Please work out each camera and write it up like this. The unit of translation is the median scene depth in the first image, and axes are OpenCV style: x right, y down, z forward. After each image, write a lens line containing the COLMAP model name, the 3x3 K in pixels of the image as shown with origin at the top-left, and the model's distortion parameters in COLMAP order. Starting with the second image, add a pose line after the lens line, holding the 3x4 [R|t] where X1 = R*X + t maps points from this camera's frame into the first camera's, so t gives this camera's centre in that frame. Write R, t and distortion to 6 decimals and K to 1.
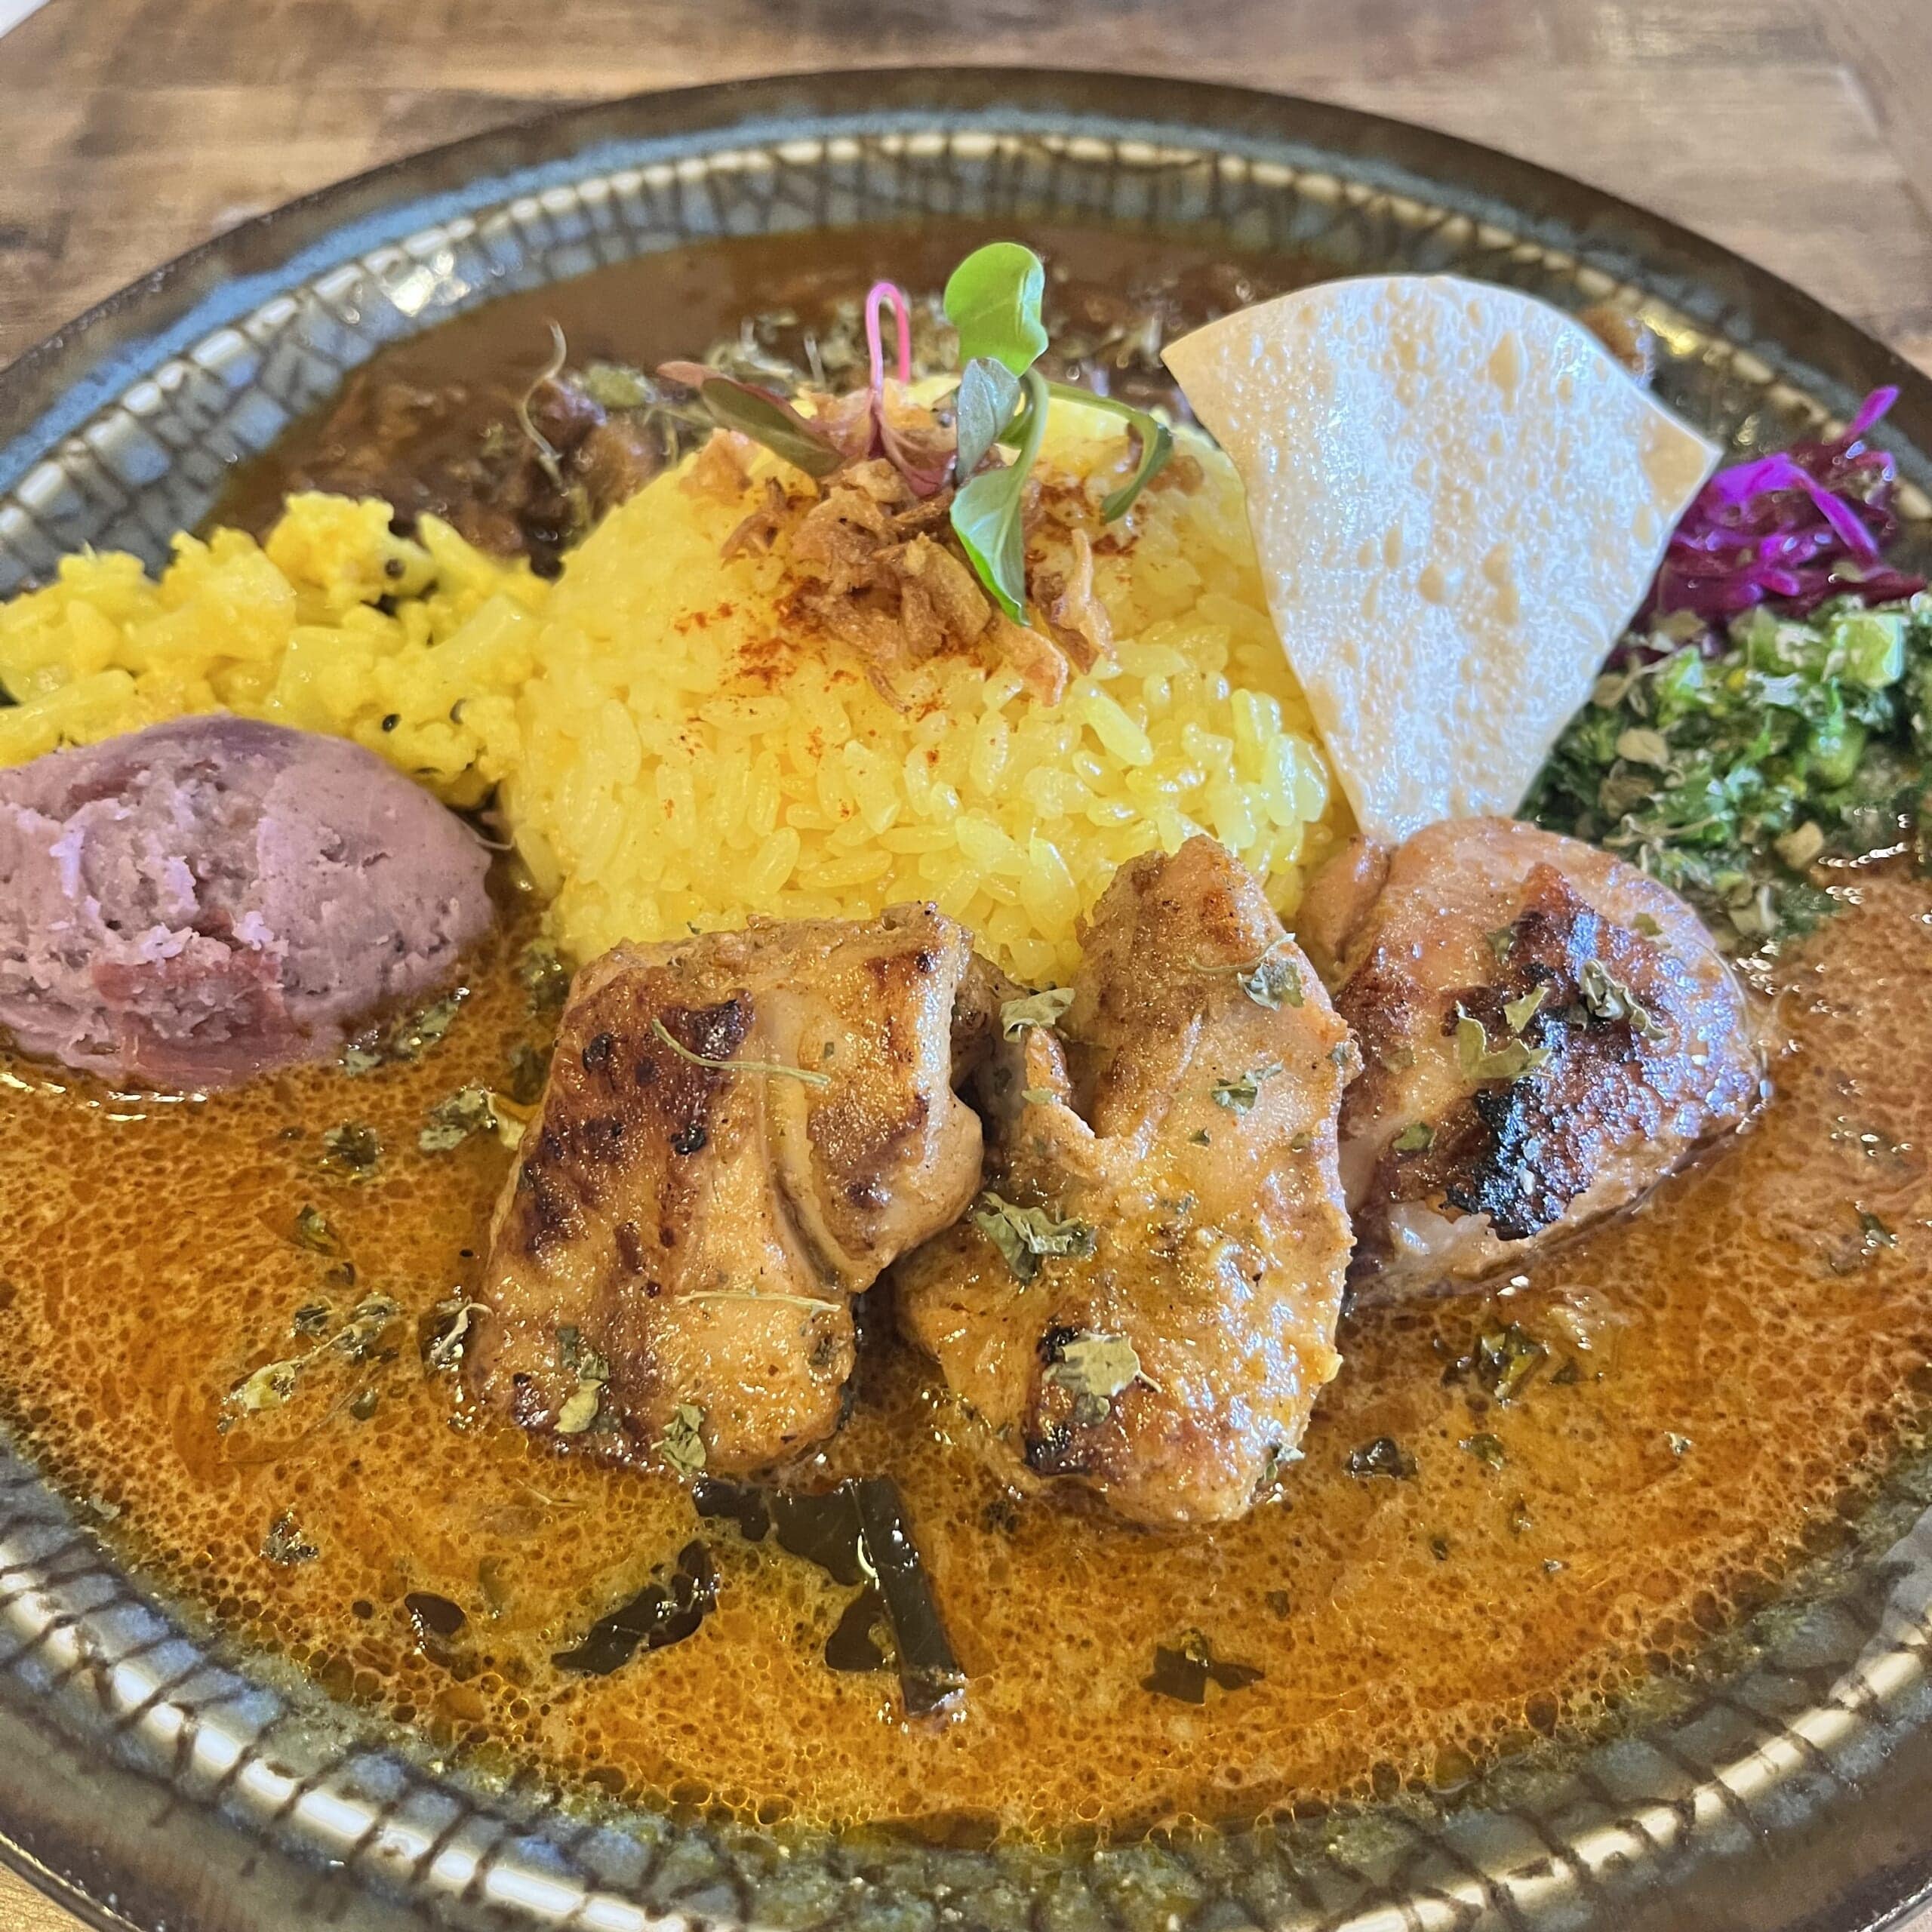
lens RADIAL K [[2059.0, 0, 946.4], [0, 2059.0, 940.3], [0, 0, 1]] dist [-0.010291, -0.004624]
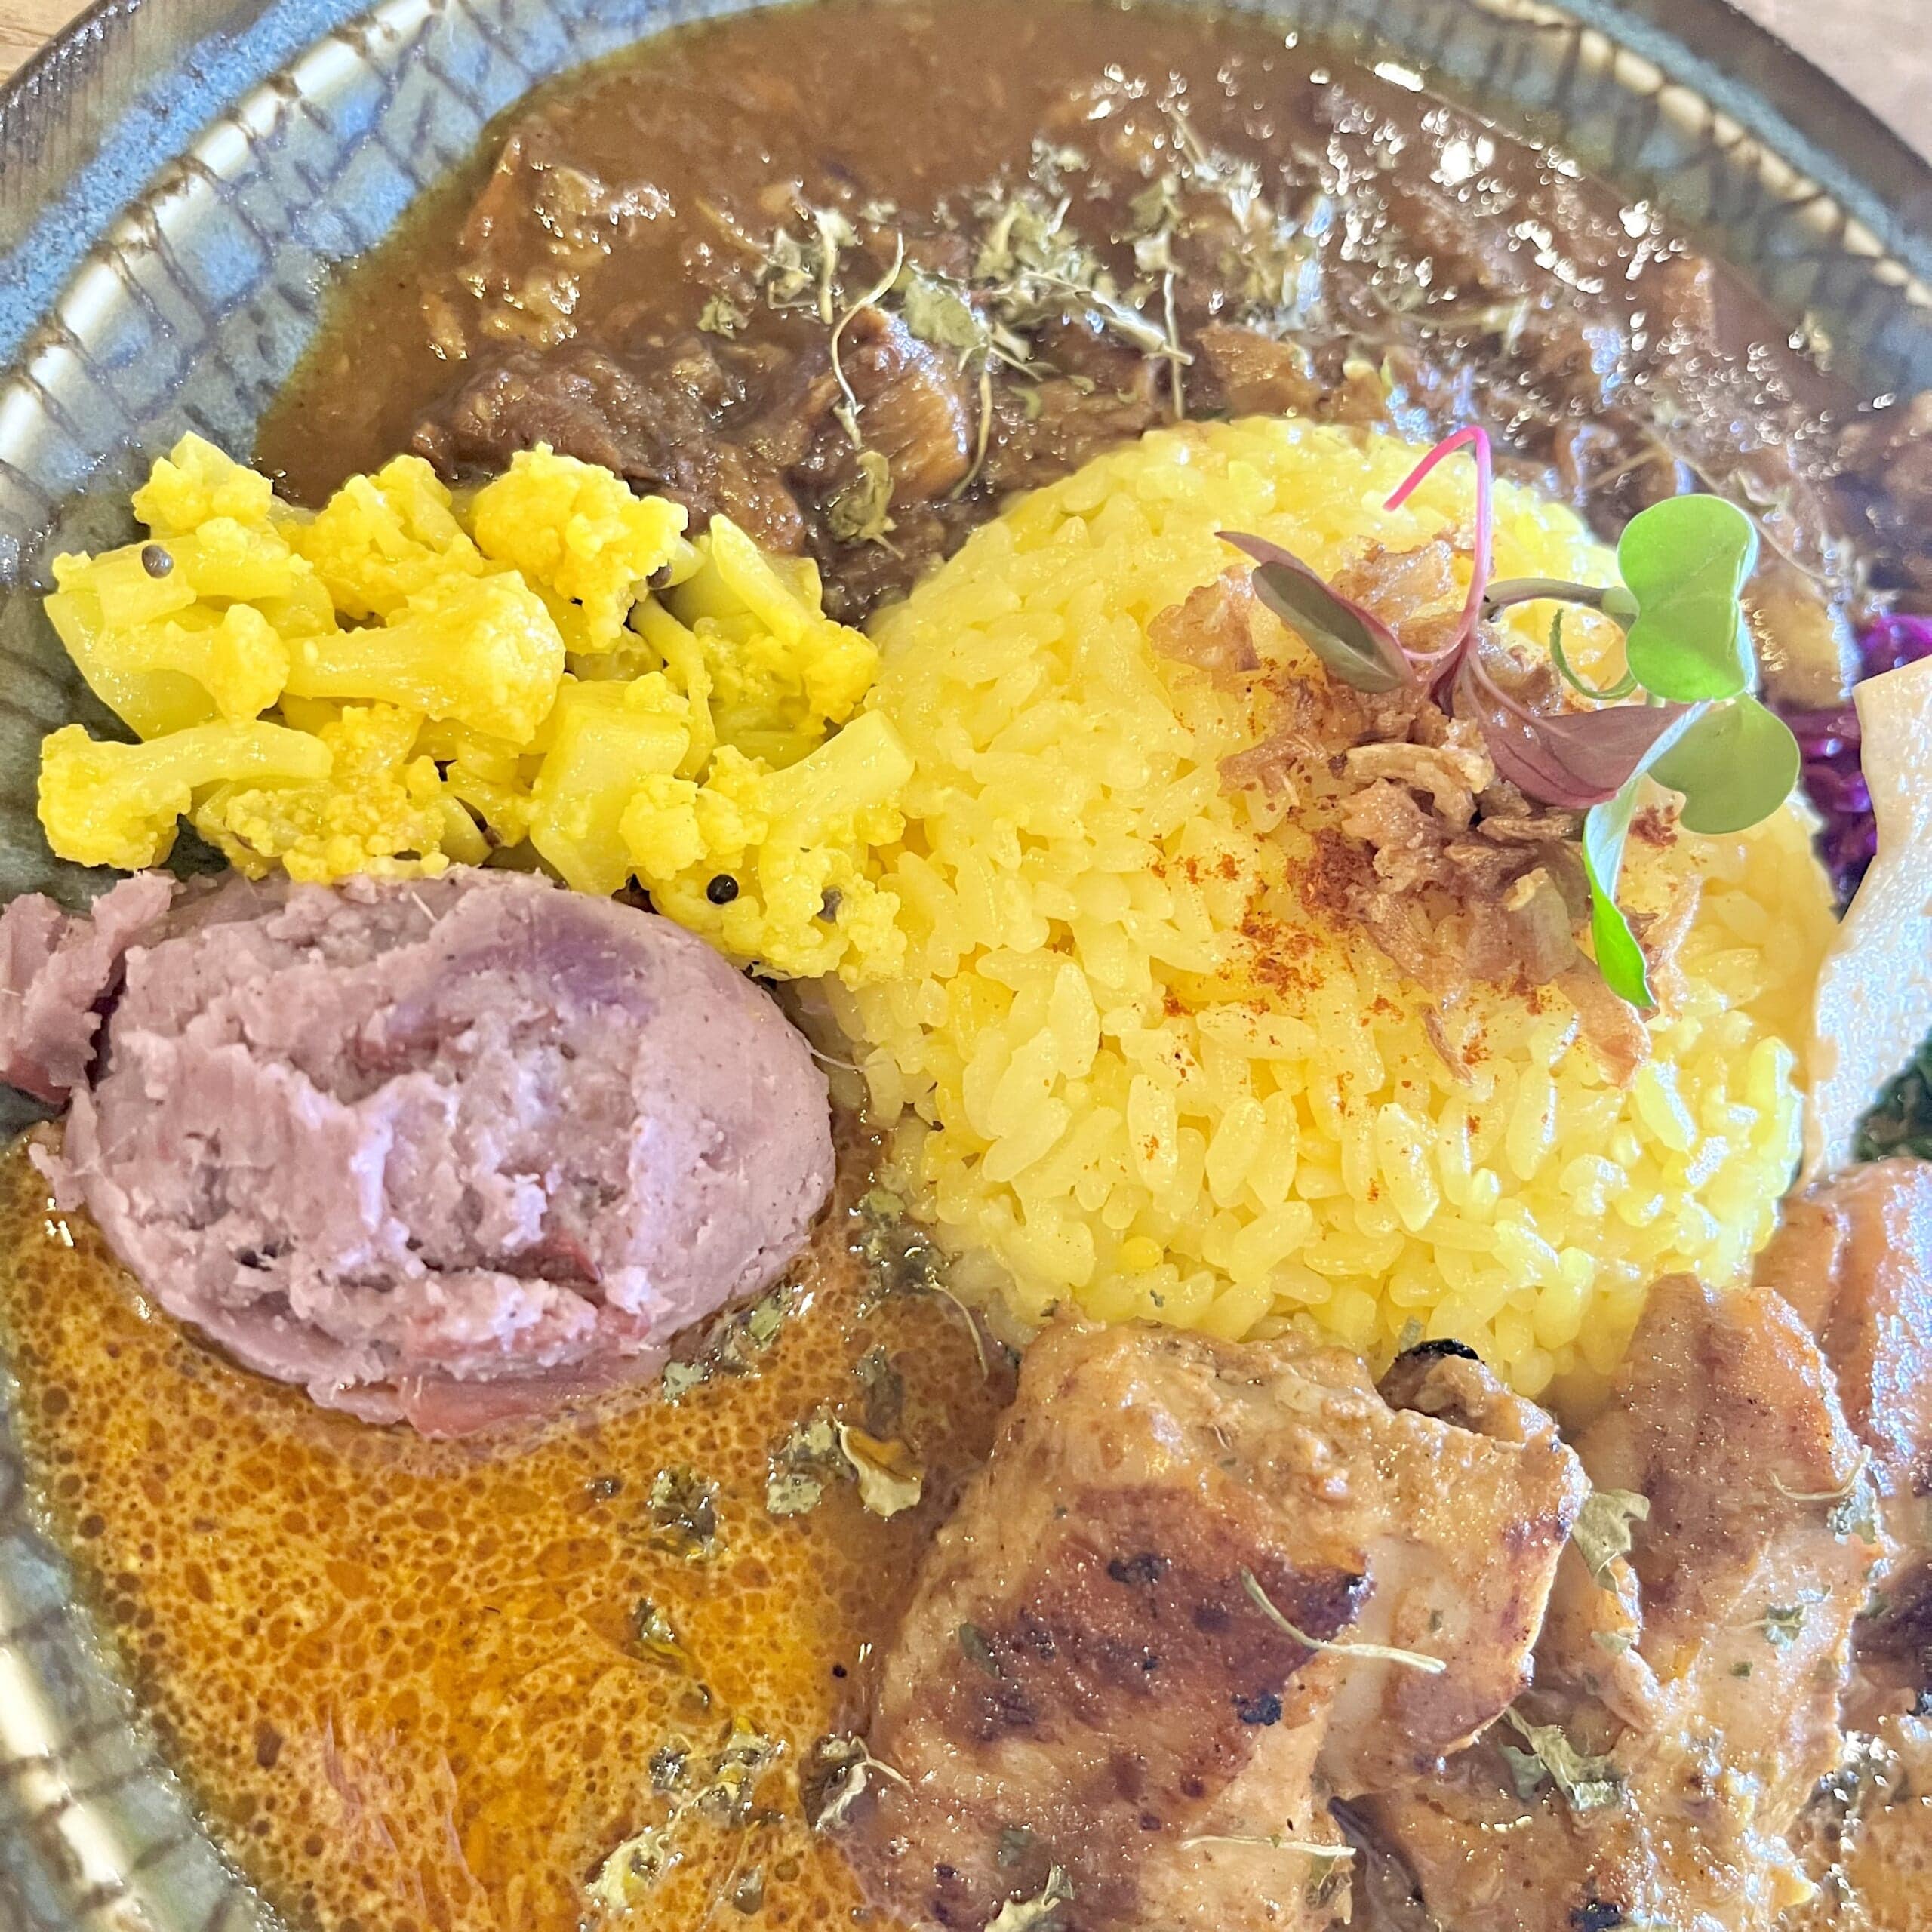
lens RADIAL K [[2069.5, 0, 958.2], [0, 2069.5, 940.3], [0, 0, 1]] dist [0.013867, -0.058829]
pose [[0.943412, 0.106551, 0.314041, -0.486832], [-0.203073, 0.934278, 0.293062, -0.374343], [-0.262175, -0.340251, 0.903047, 0.348868]]
